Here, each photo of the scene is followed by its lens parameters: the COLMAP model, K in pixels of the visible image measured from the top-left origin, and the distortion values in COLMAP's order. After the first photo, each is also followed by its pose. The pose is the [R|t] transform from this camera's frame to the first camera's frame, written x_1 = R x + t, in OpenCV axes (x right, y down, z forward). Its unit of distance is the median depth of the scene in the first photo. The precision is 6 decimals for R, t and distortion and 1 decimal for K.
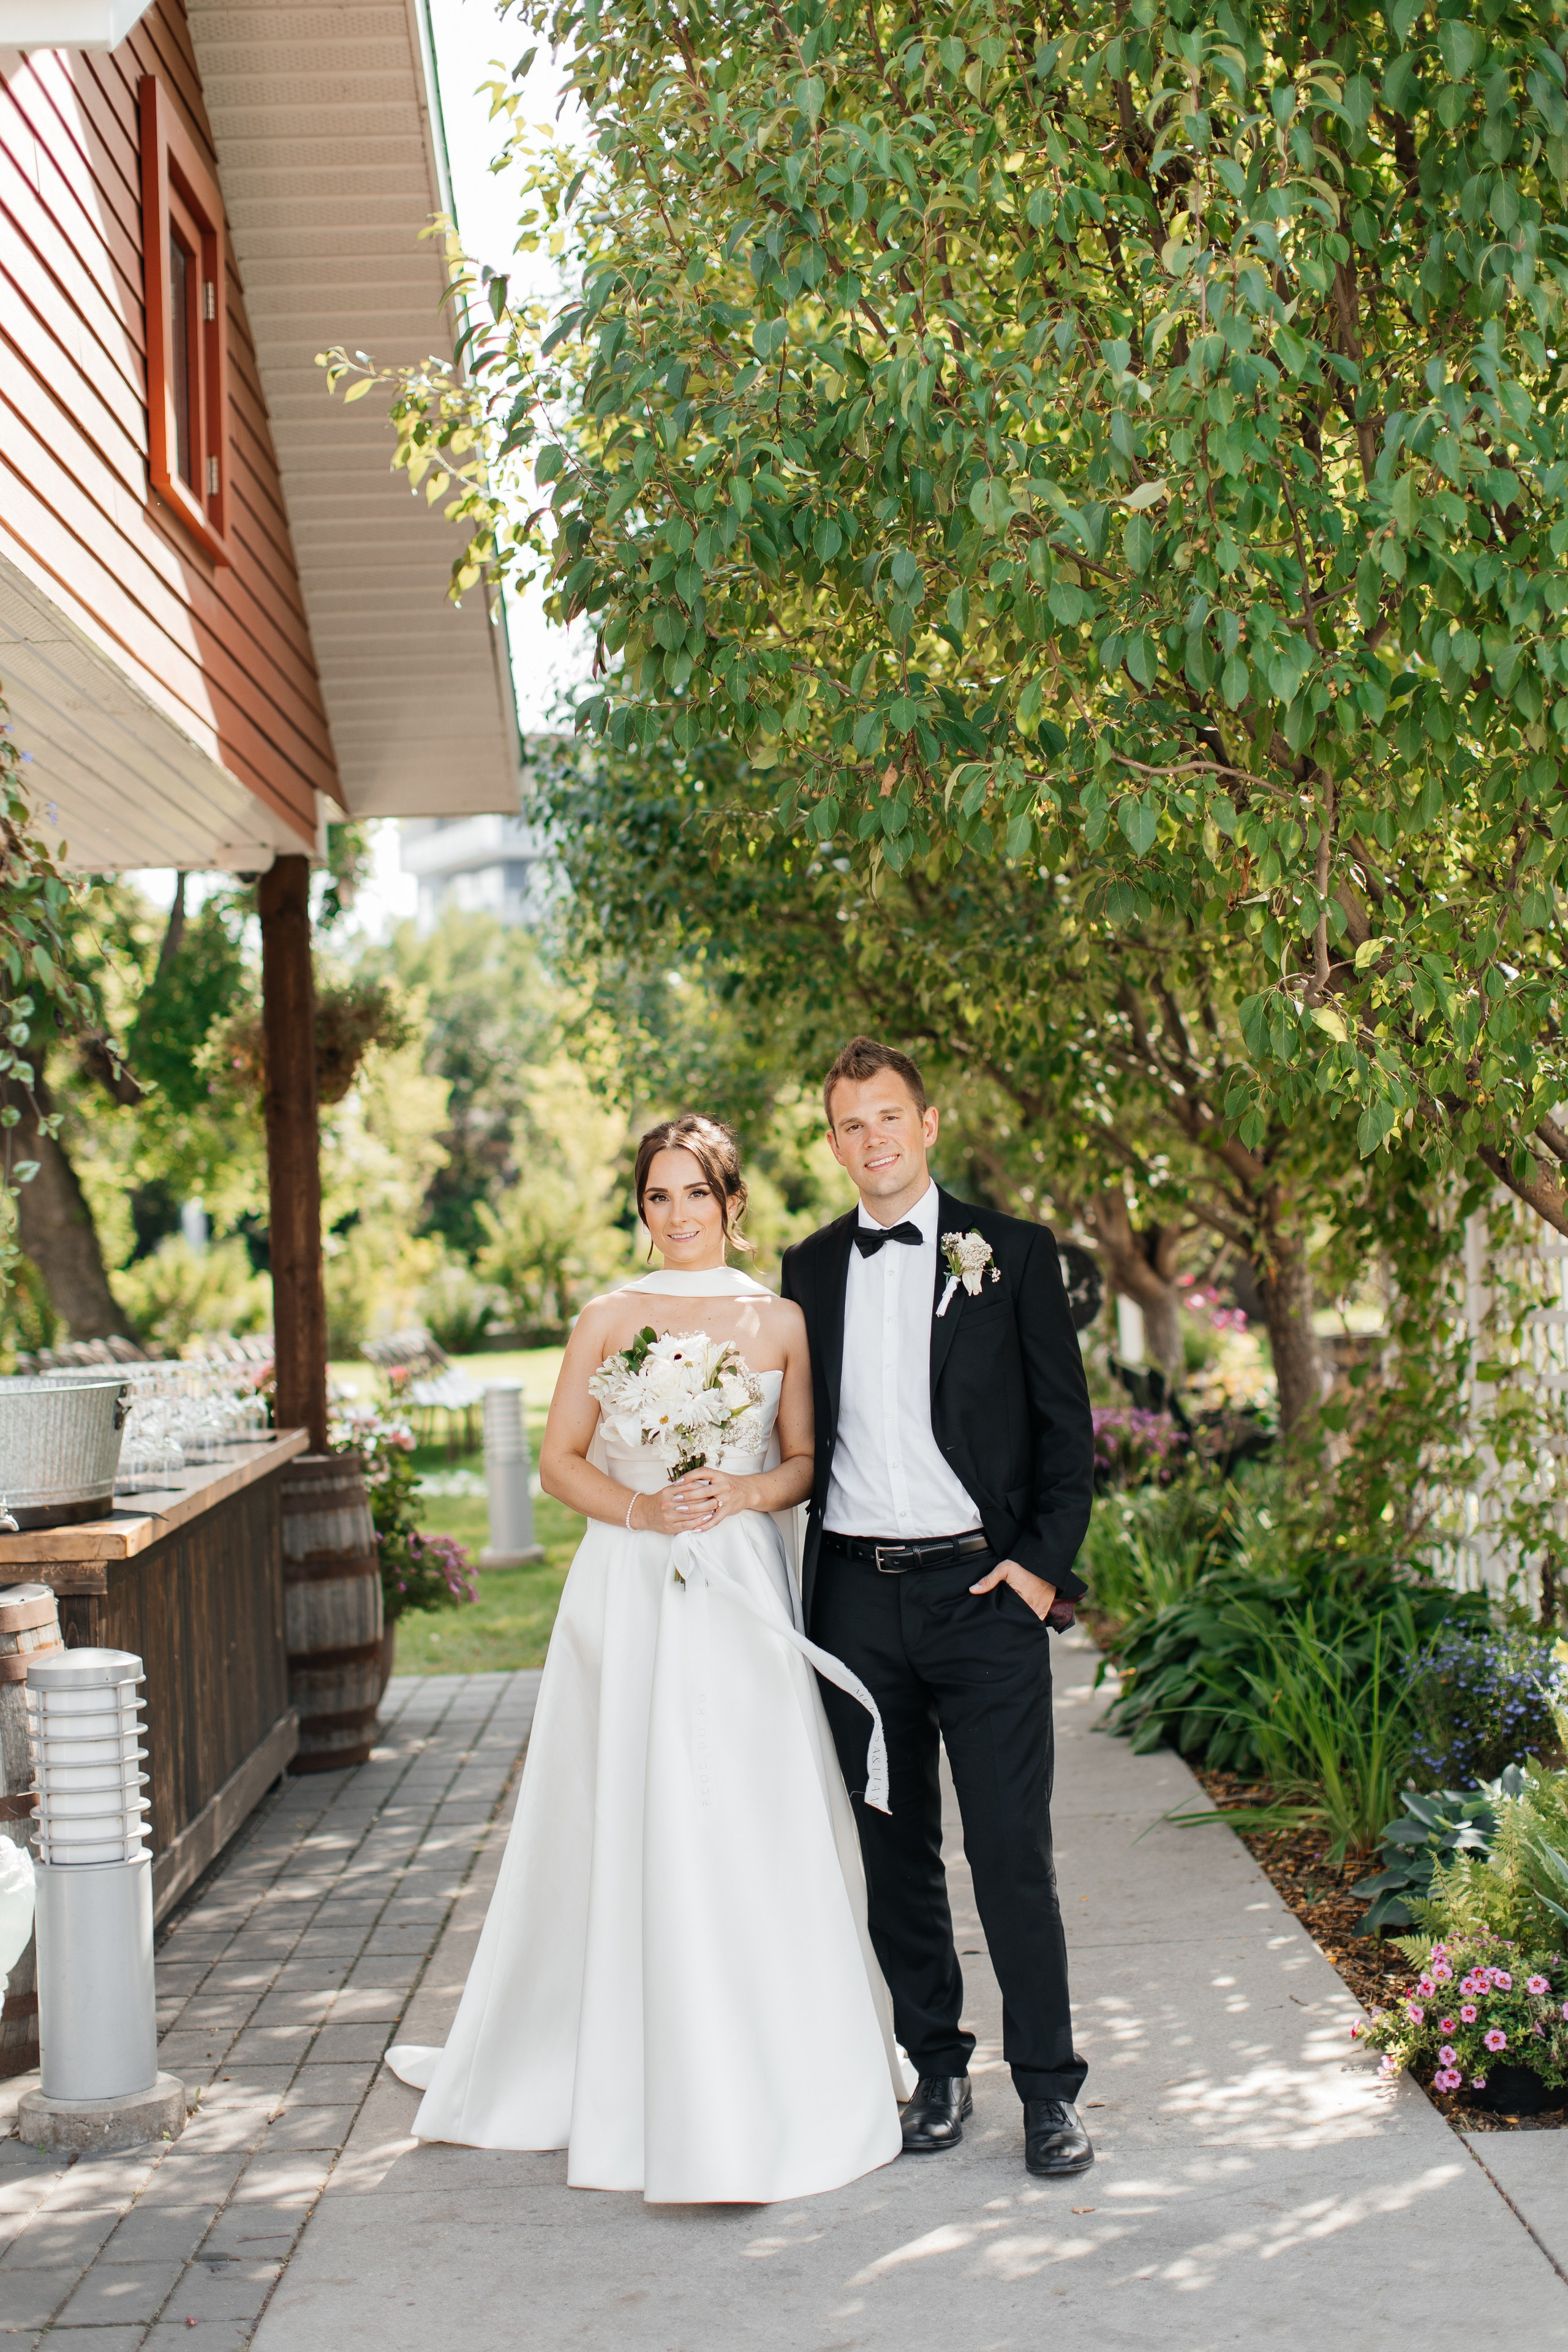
lens RADIAL K [[3320.4, 0, 787.3], [0, 3320.4, 1208.5], [0, 0, 1]] dist [0.021313, -0.093223]
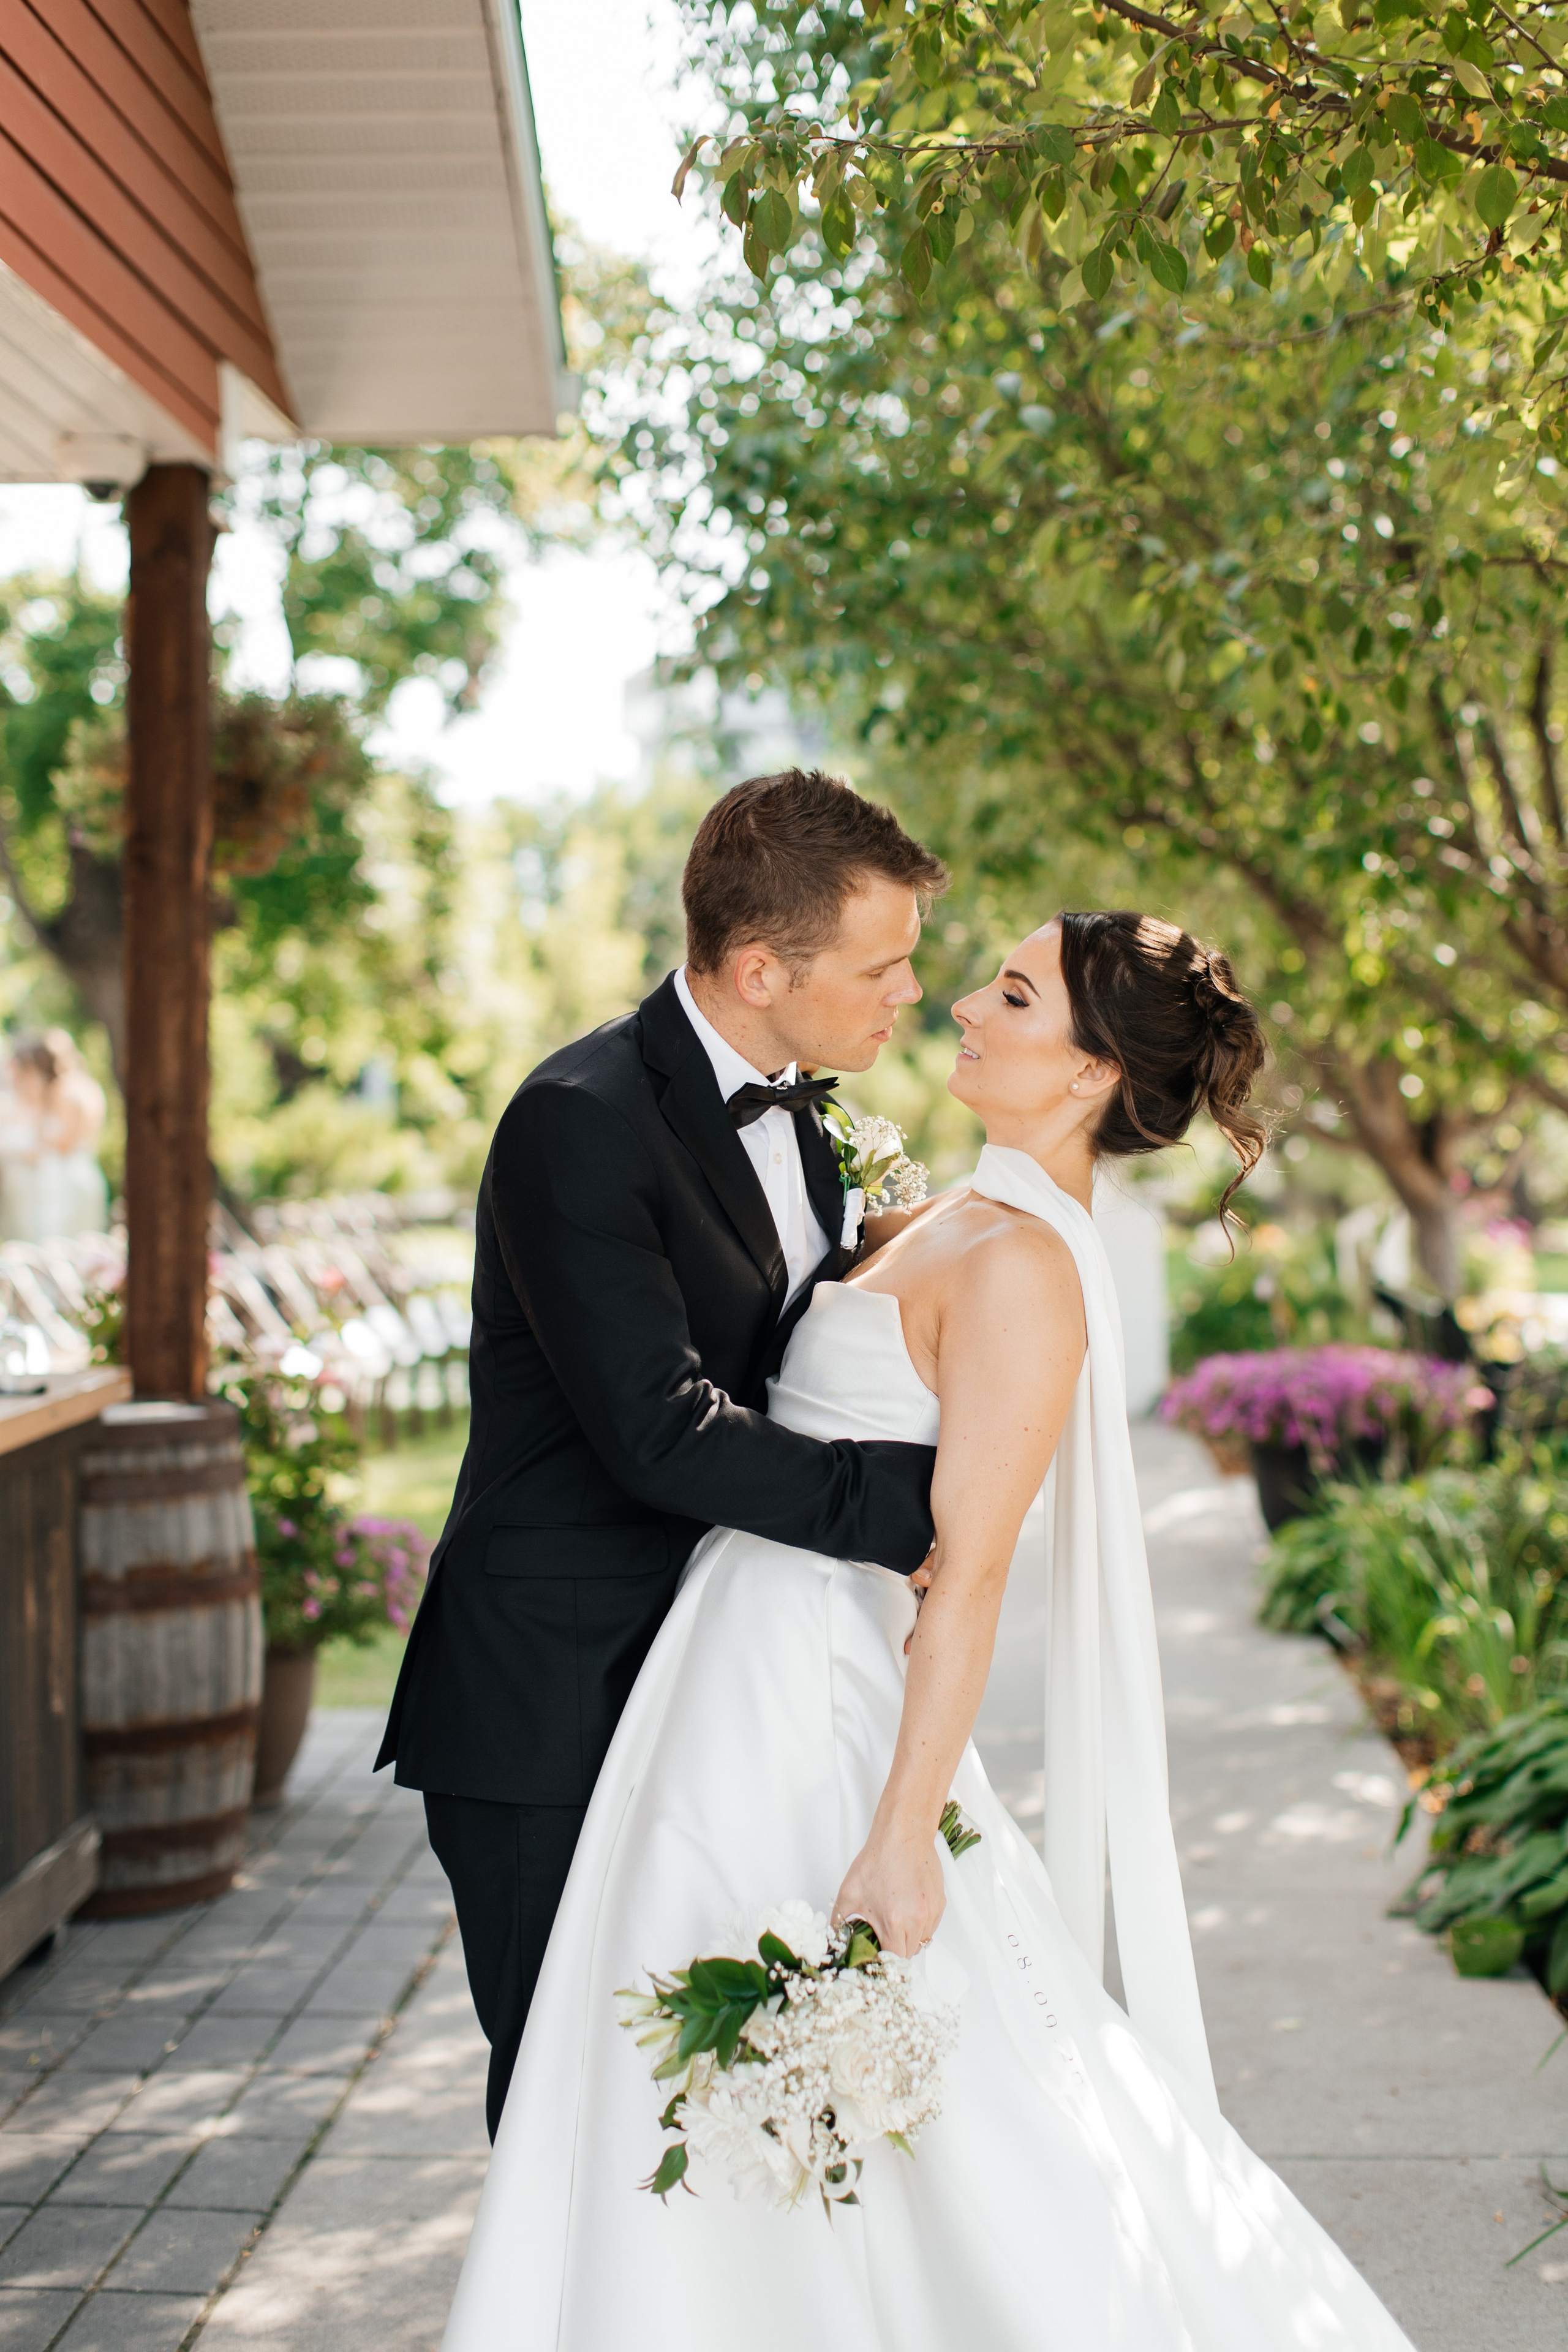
lens RADIAL K [[3442.8, 0, 780.6], [0, 3442.8, 1175.5], [0, 0, 1]] dist [0.008368, 0.018849]
pose [[0.997340, 0.043431, -0.058534, 0.012577], [-0.041850, 0.998732, 0.027969, 0.007917], [0.059674, -0.025445, 0.997894, 0.398548]]
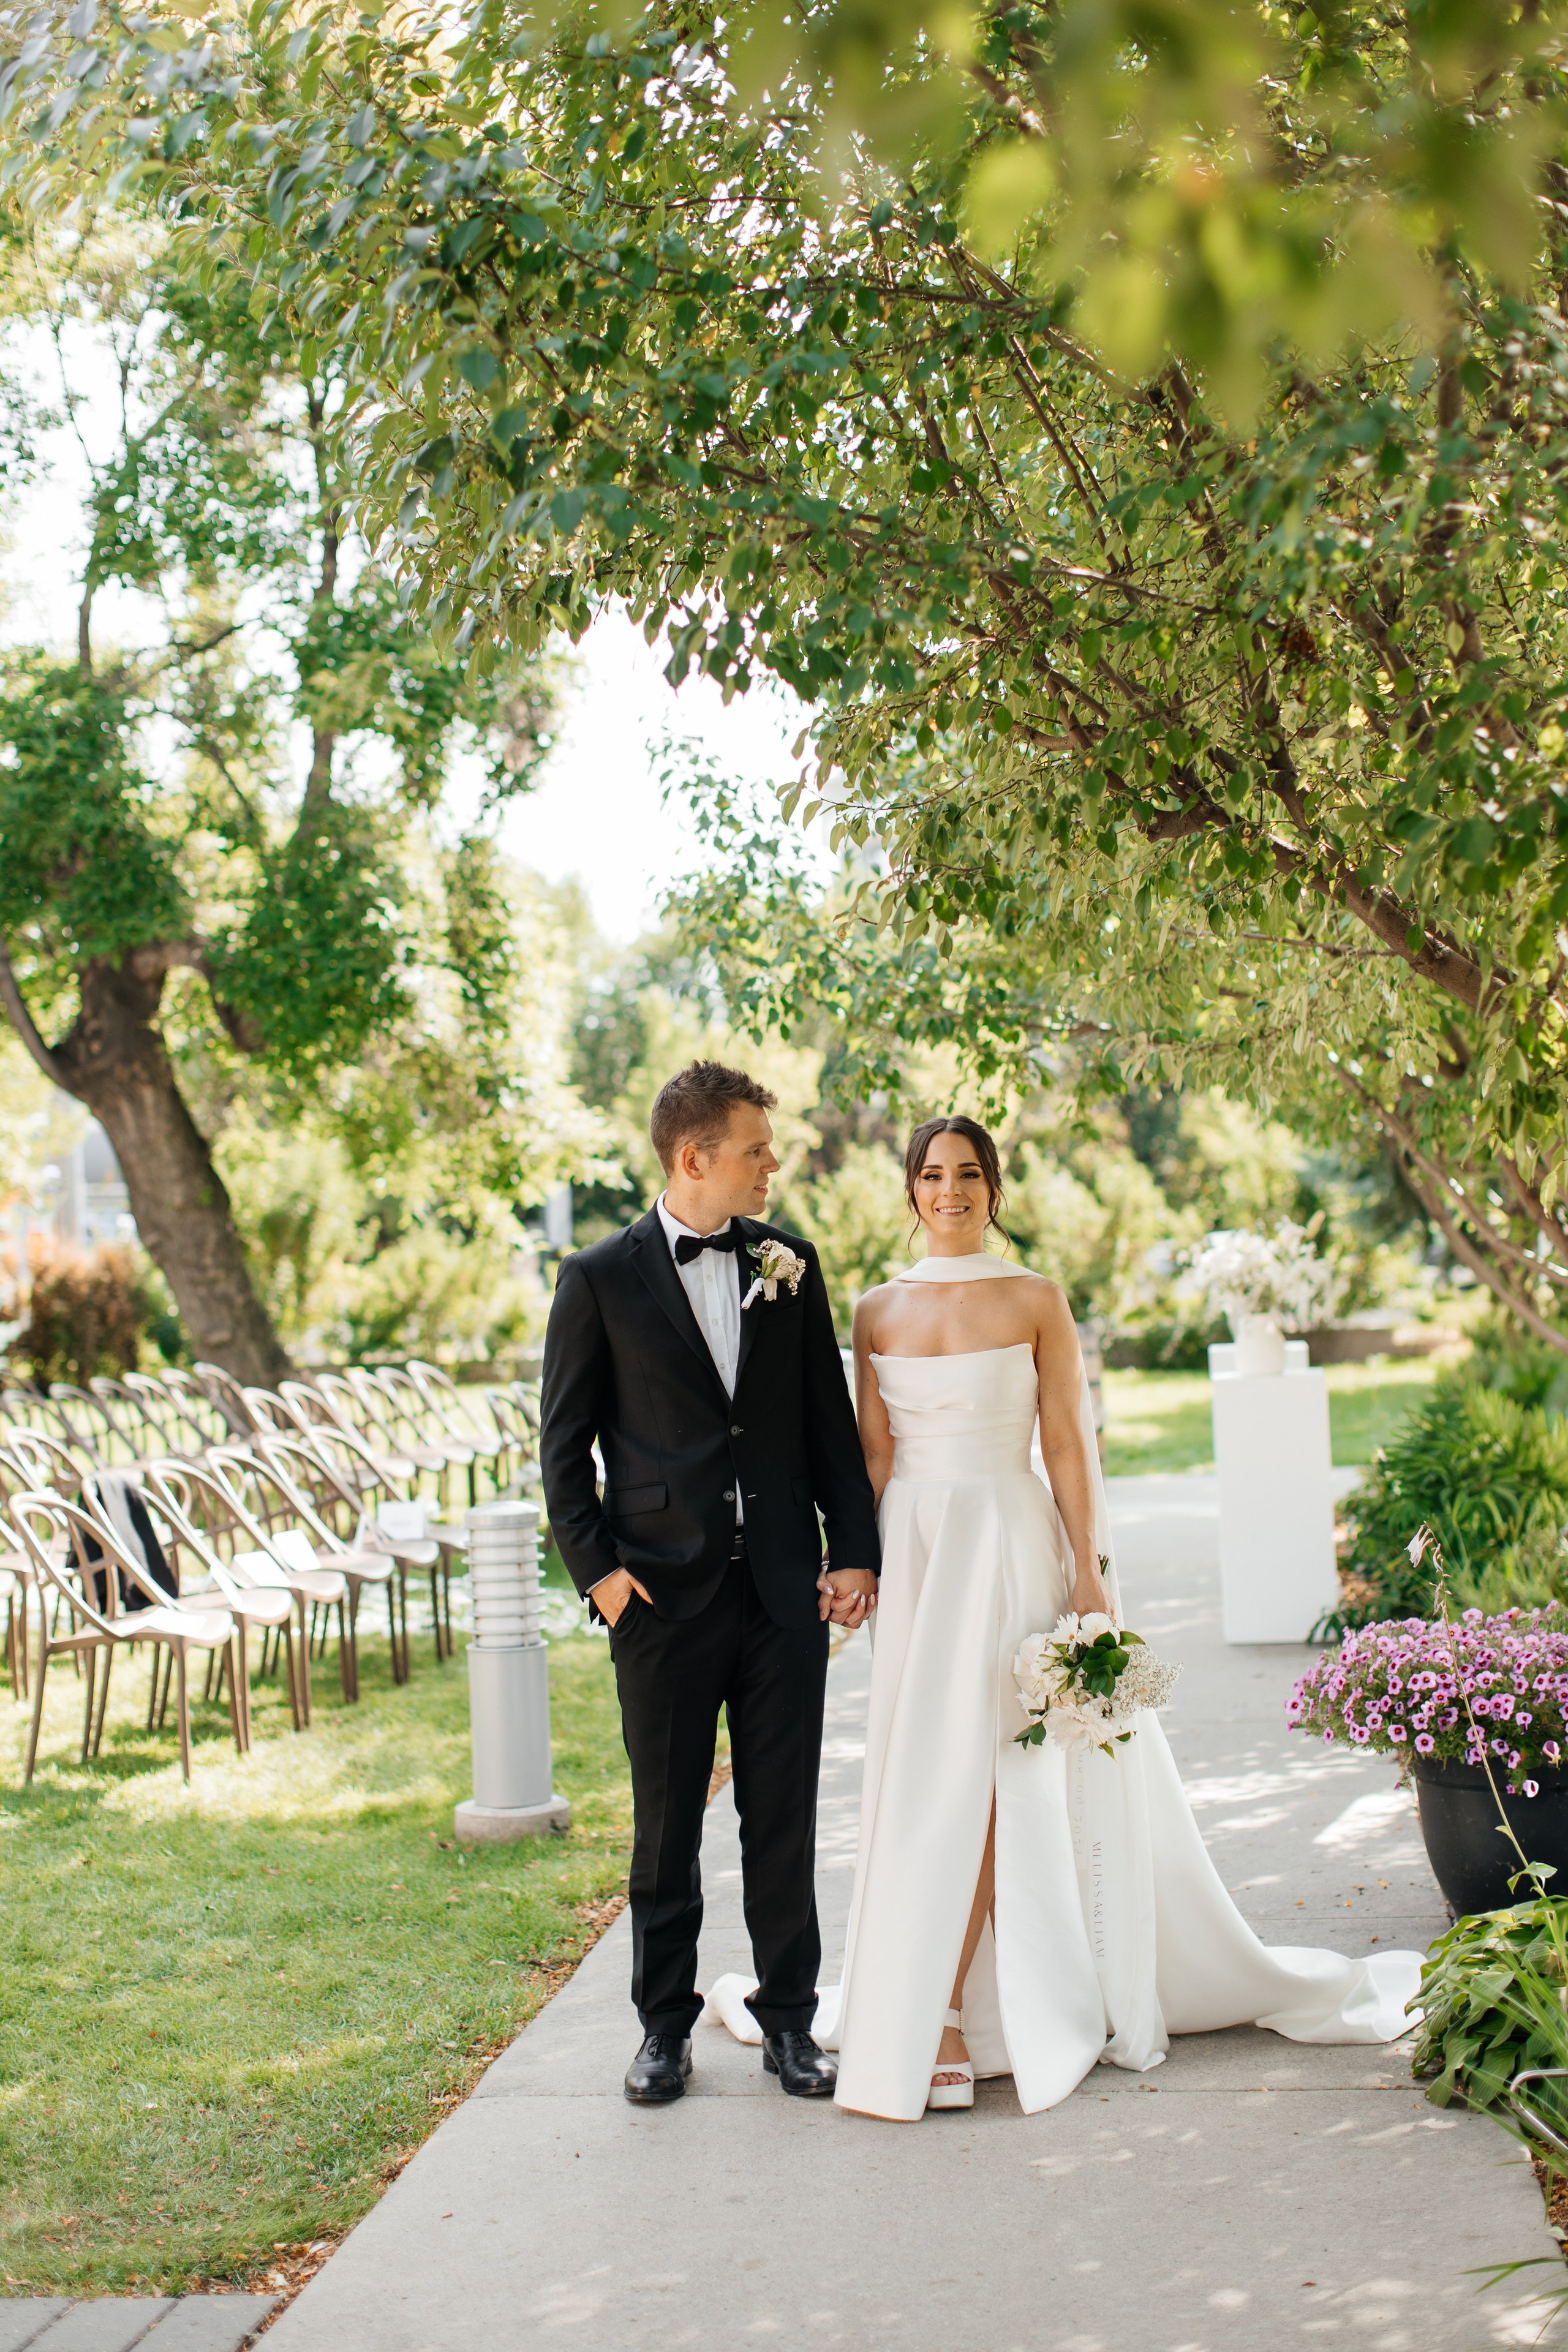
lens RADIAL K [[3442.8, 0, 780.6], [0, 3442.8, 1175.5], [0, 0, 1]] dist [0.008368, 0.018849]
pose [[0.991329, 0.018959, -0.130026, 0.090065], [-0.019561, 0.999803, -0.003353, -0.010238], [0.129937, 0.005868, 0.991505, 0.993768]]
